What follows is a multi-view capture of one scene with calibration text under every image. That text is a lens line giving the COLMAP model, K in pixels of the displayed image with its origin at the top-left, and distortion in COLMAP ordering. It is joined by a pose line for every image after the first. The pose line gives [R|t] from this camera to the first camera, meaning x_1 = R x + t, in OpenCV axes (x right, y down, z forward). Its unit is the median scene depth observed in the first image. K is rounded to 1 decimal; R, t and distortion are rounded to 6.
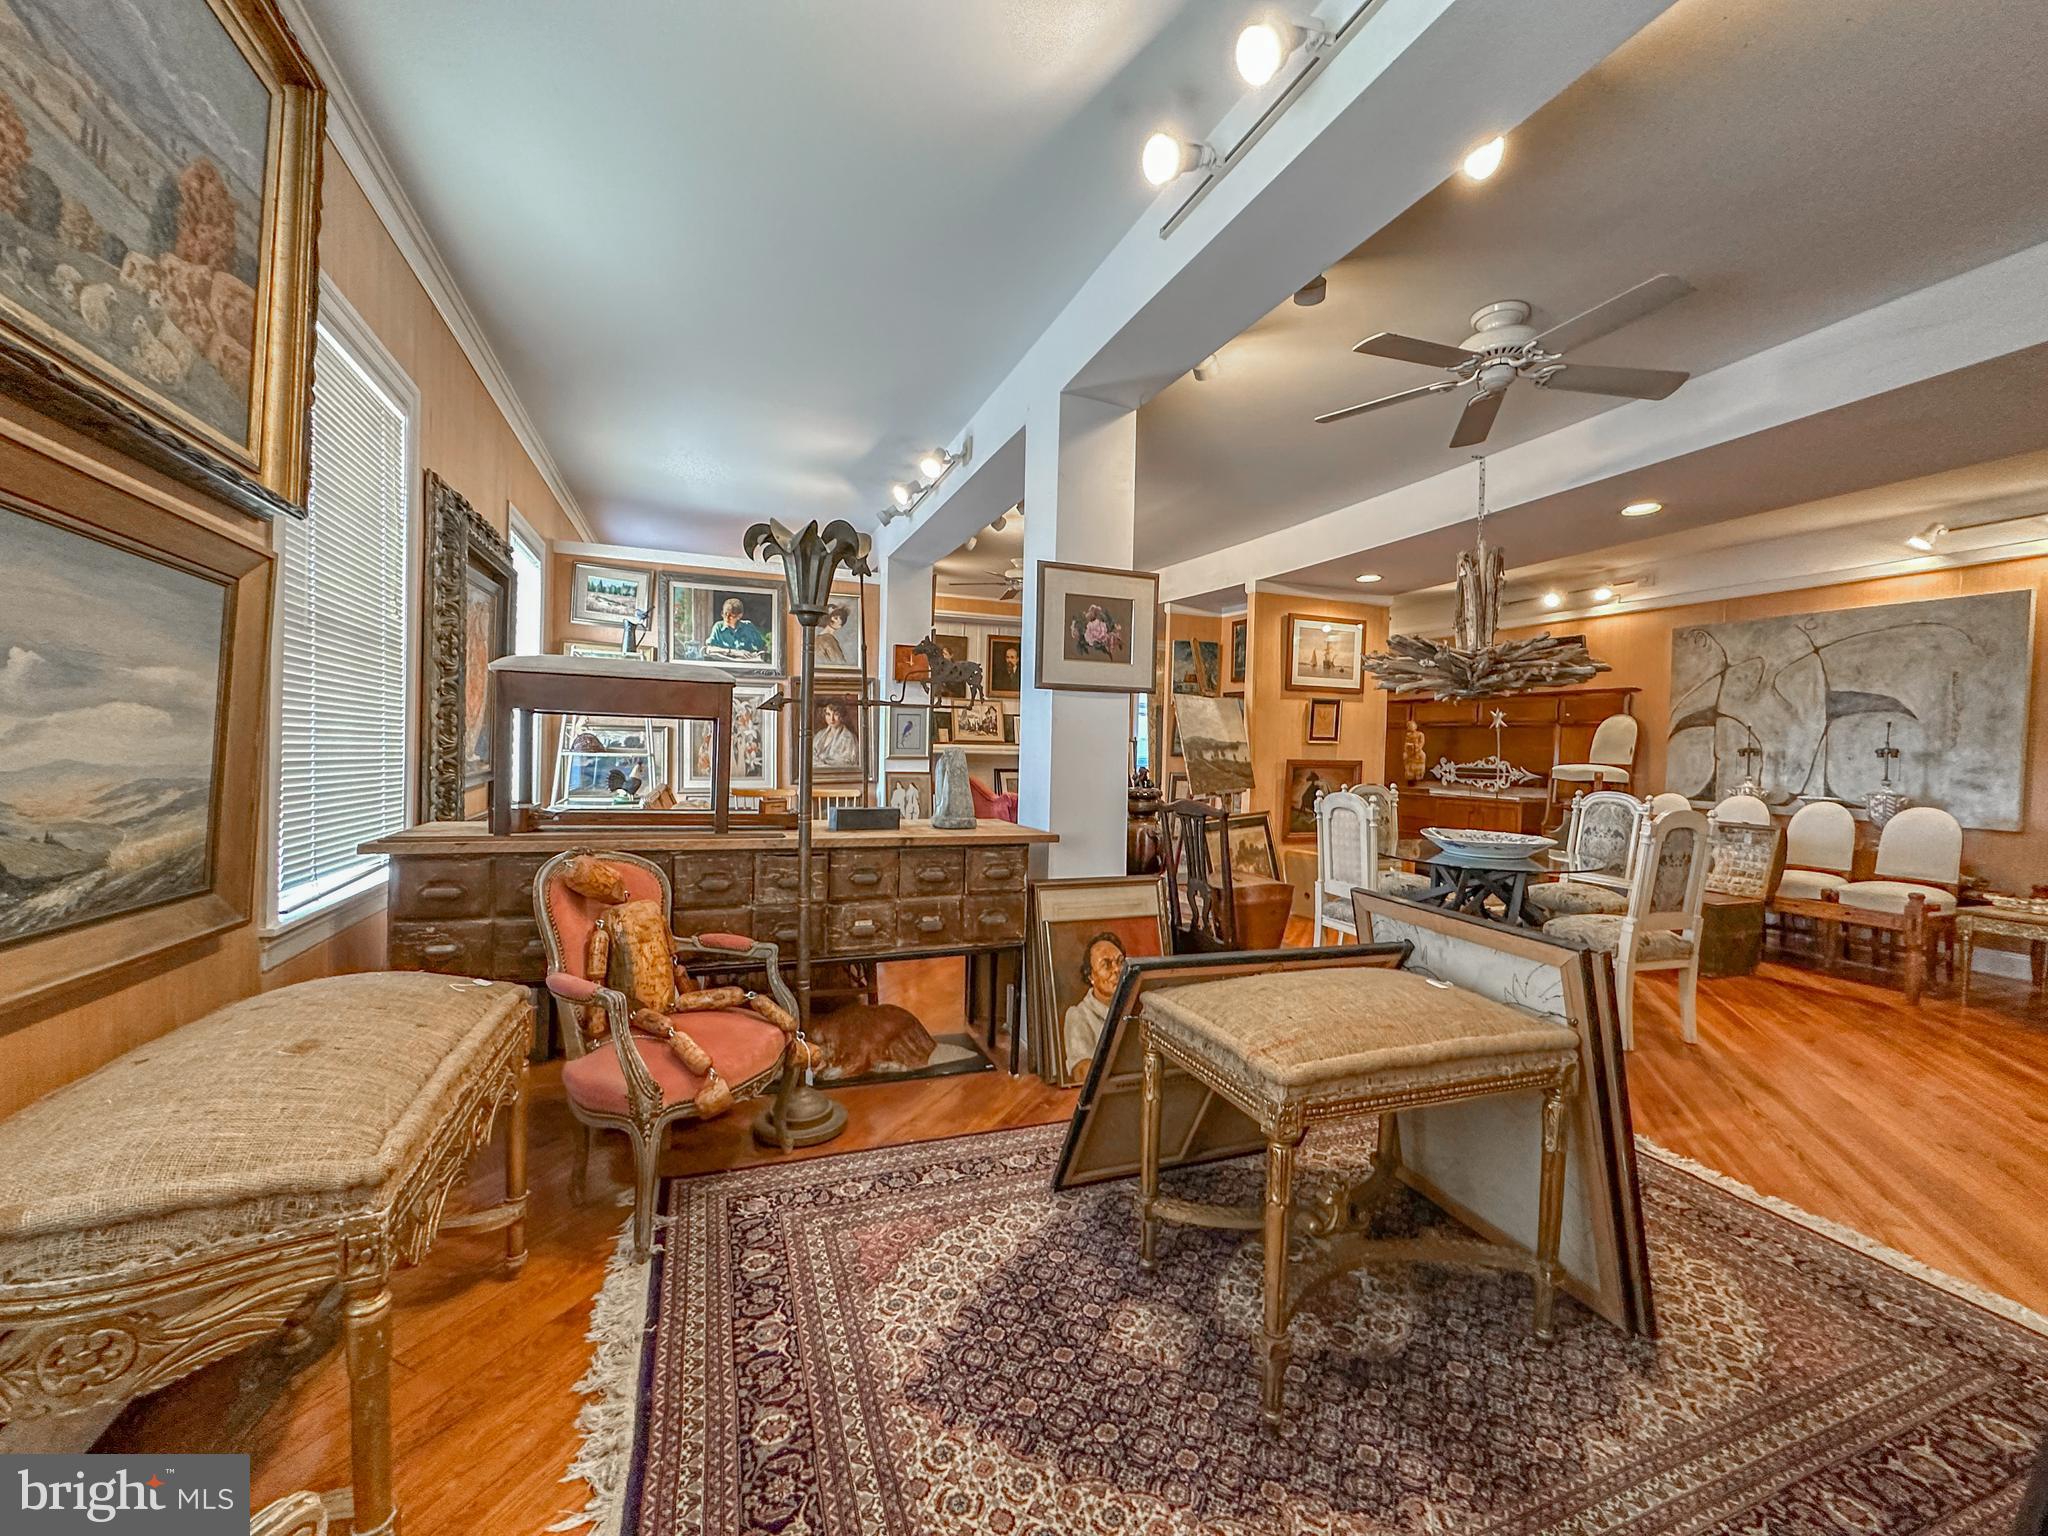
lens RADIAL K [[809.1, 0, 995.2], [0, 809.1, 757.4], [0, 0, 1]] dist [-0.001961, 0.000307]
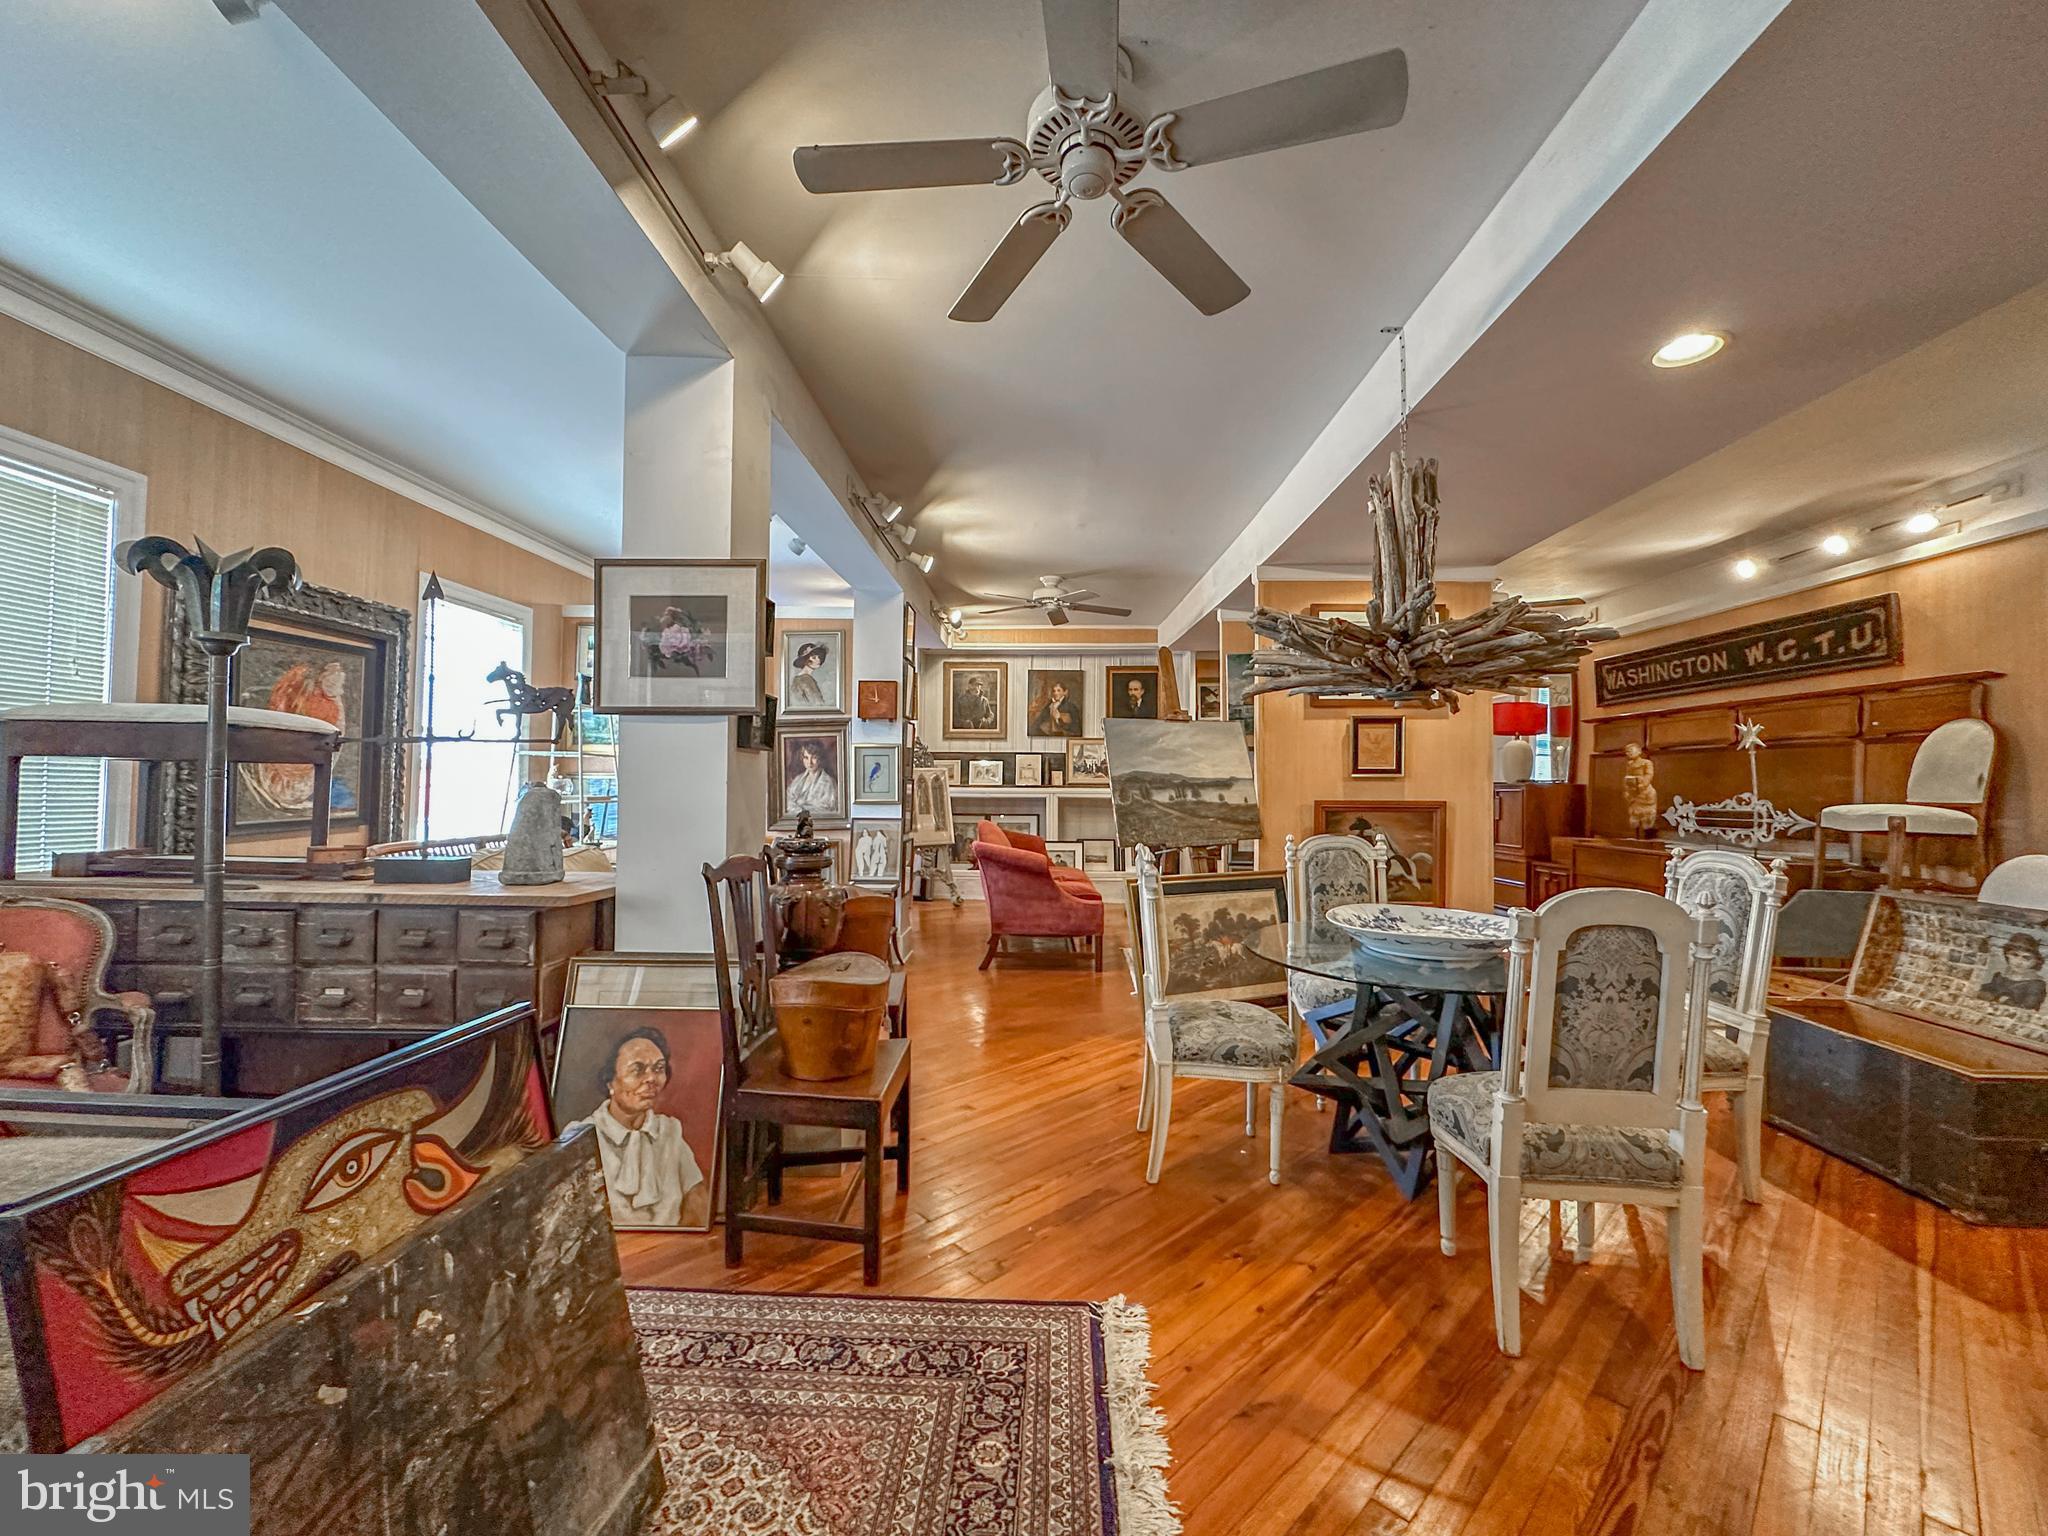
lens RADIAL K [[809.1, 0, 1011.6], [0, 809.1, 763.7], [0, 0, 1]] dist [-0.001961, 0.000307]
pose [[0.925491, -0.026828, -0.377817, 0.381139], [0.007863, 0.998634, -0.051650, 0.005035], [0.378687, 0.044831, 0.924438, 0.209034]]
